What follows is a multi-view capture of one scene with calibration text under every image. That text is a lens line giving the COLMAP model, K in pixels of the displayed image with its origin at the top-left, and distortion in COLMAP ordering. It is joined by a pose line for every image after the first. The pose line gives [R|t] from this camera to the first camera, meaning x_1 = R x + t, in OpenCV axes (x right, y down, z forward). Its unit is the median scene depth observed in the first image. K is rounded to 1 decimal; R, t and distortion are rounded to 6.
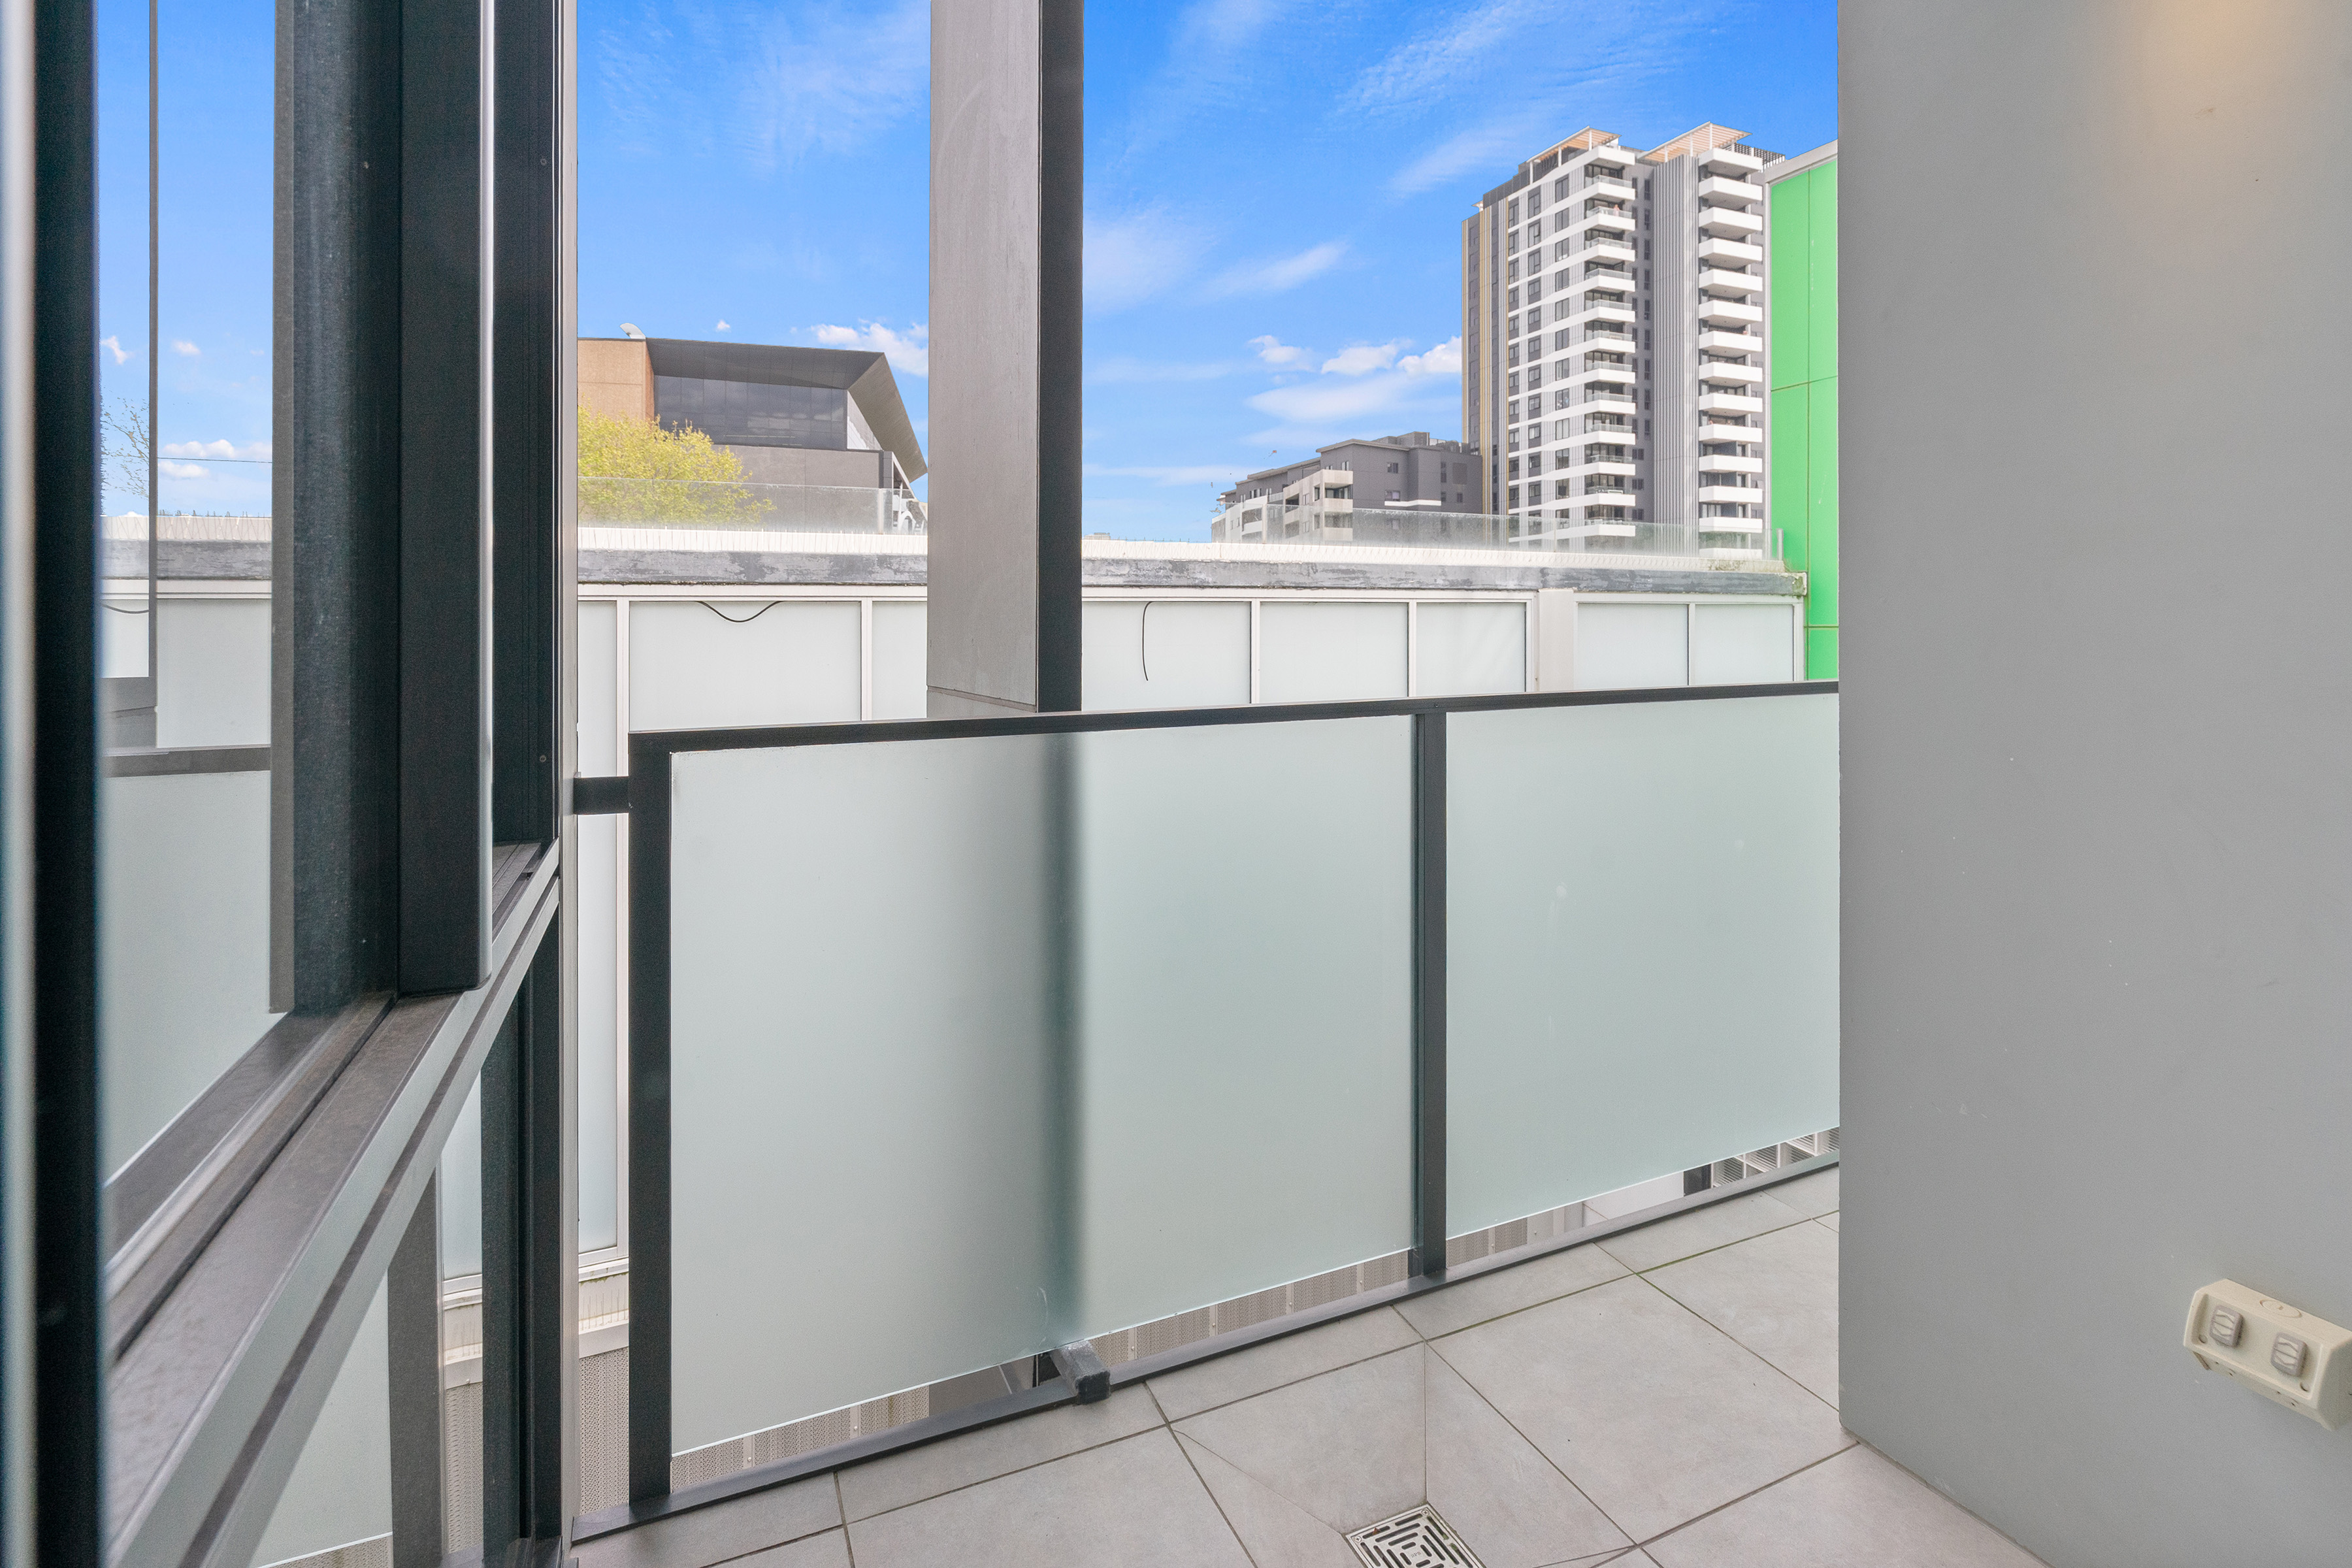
lens RADIAL K [[1088.1, 0, 1176.0], [0, 1088.1, 784.0], [0, 0, 1]] dist [-0.000074, 0.000080]
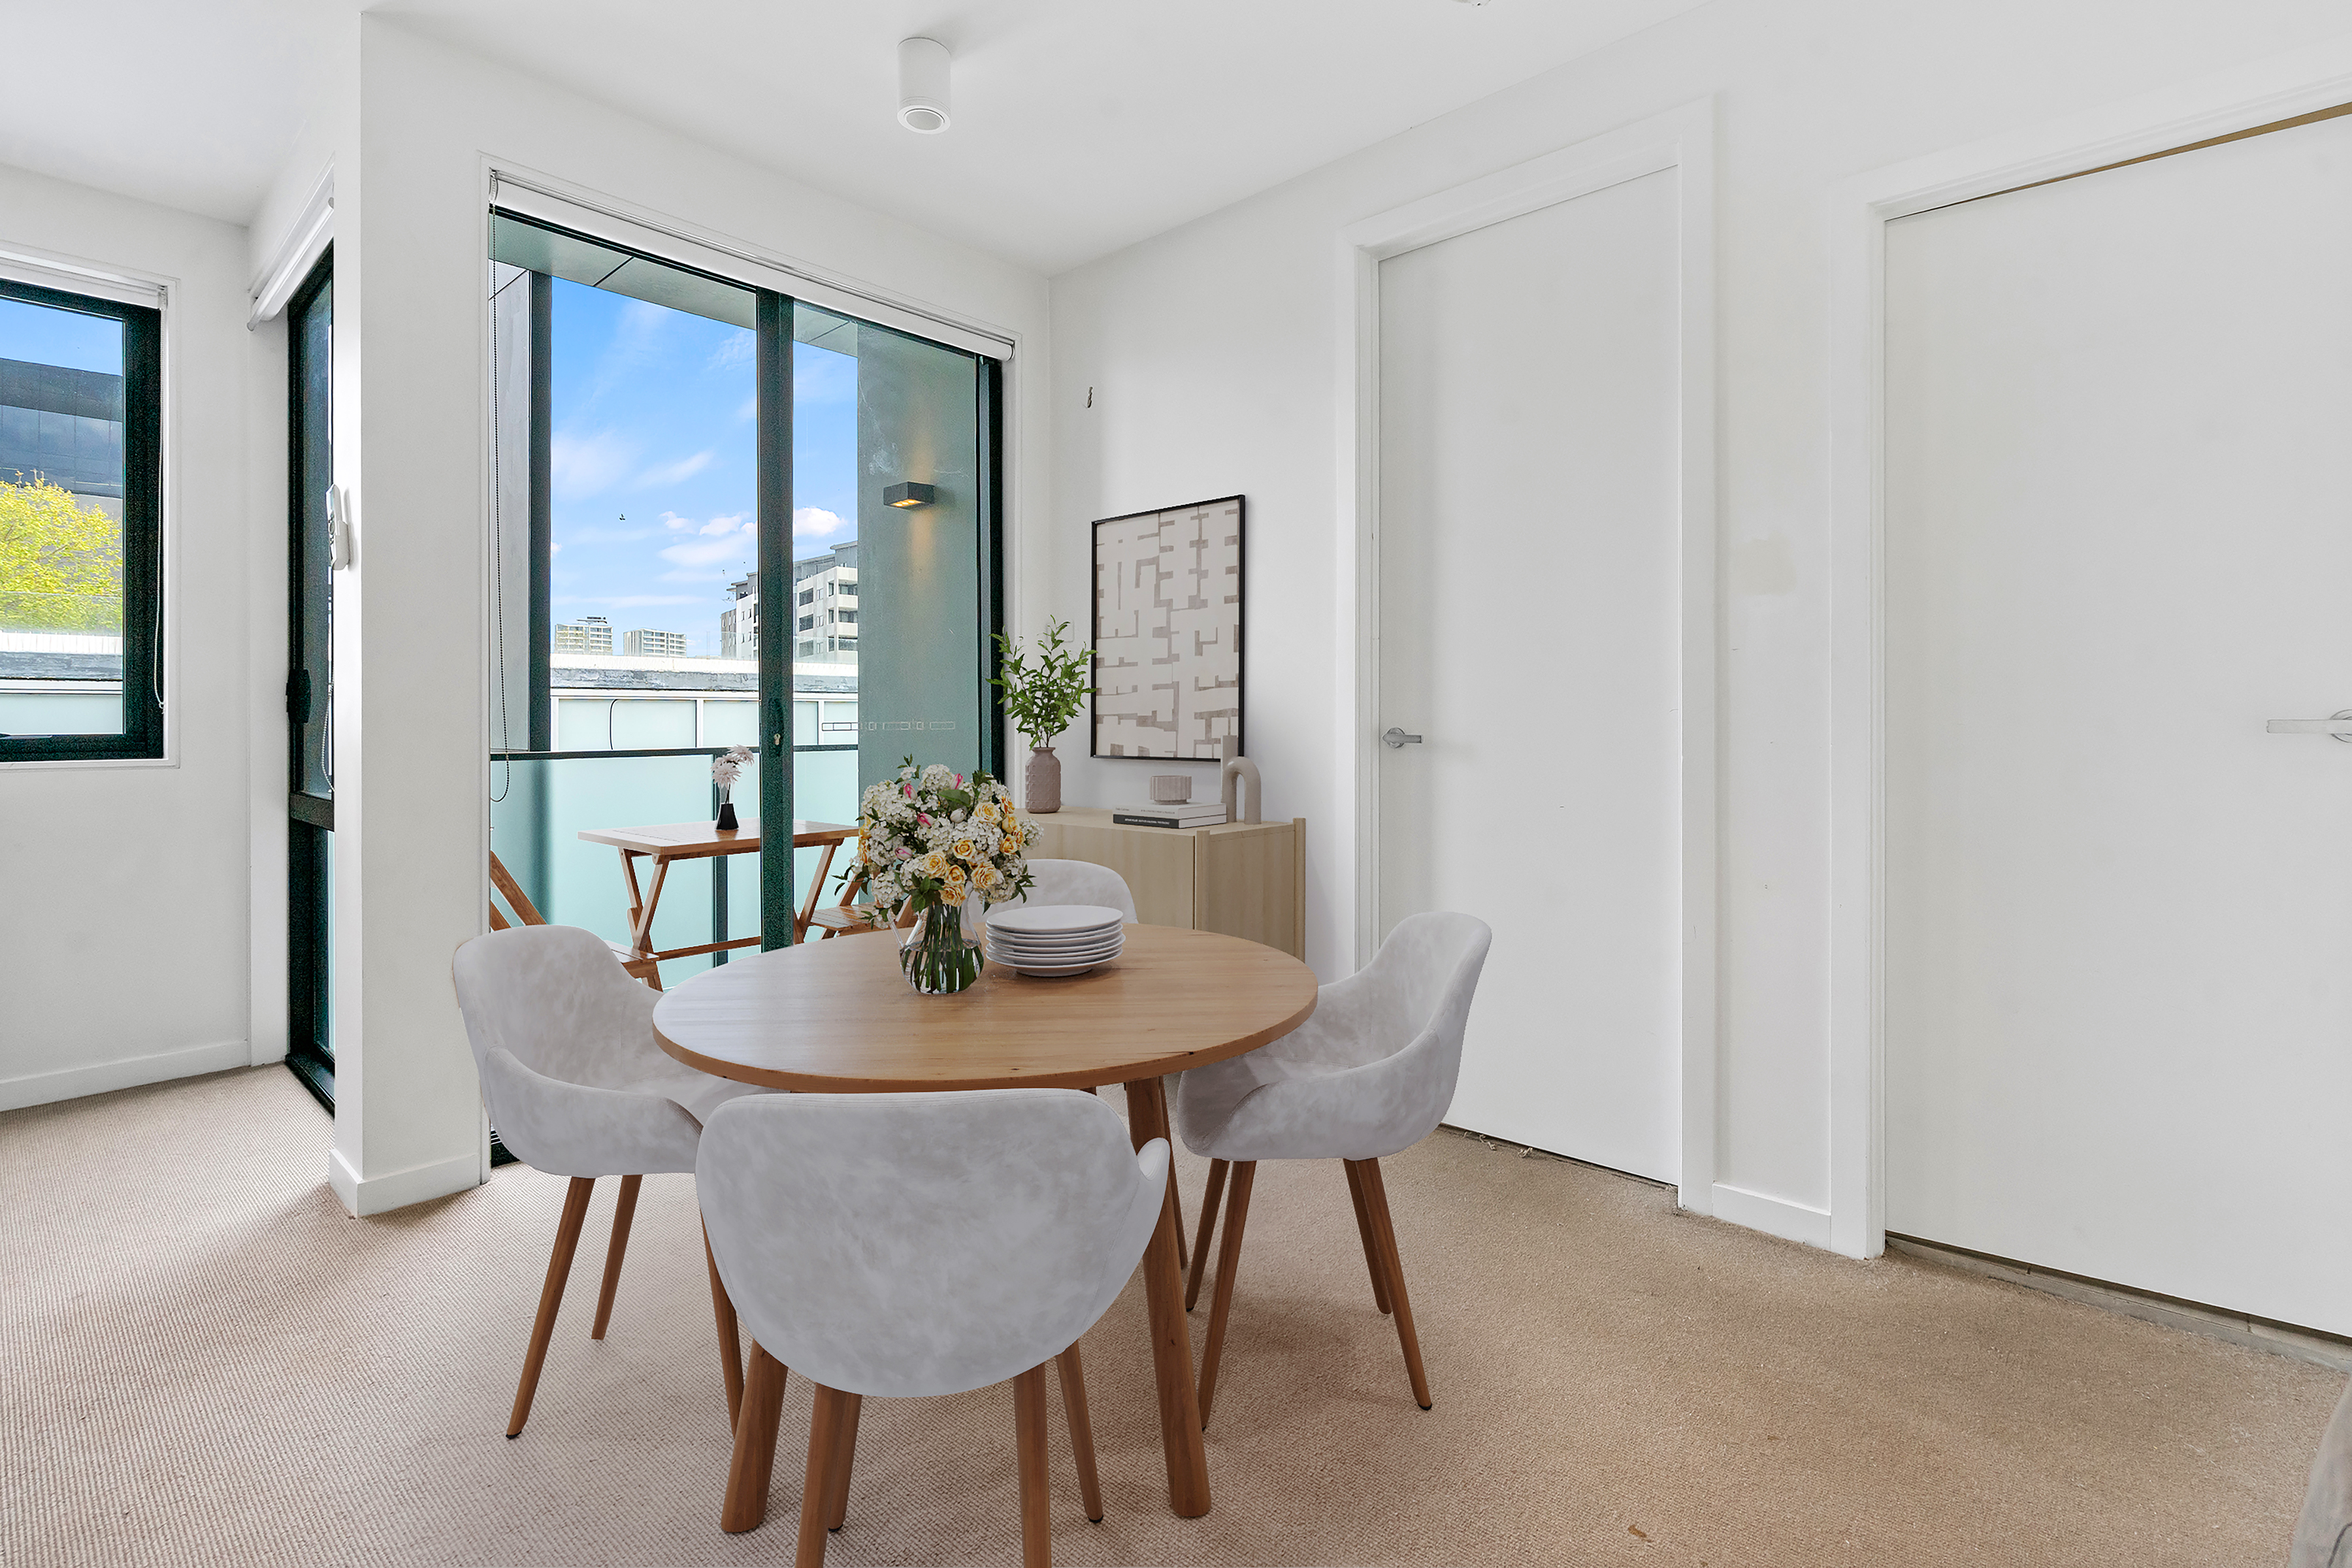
lens RADIAL K [[1088.1, 0, 1176.0], [0, 1088.1, 784.0], [0, 0, 1]] dist [-0.000074, 0.000080]
pose [[0.913881, -0.019431, 0.405517, 0.058710], [0.052835, 0.996052, -0.071341, 0.072702], [-0.402529, 0.086623, 0.911299, -0.510870]]
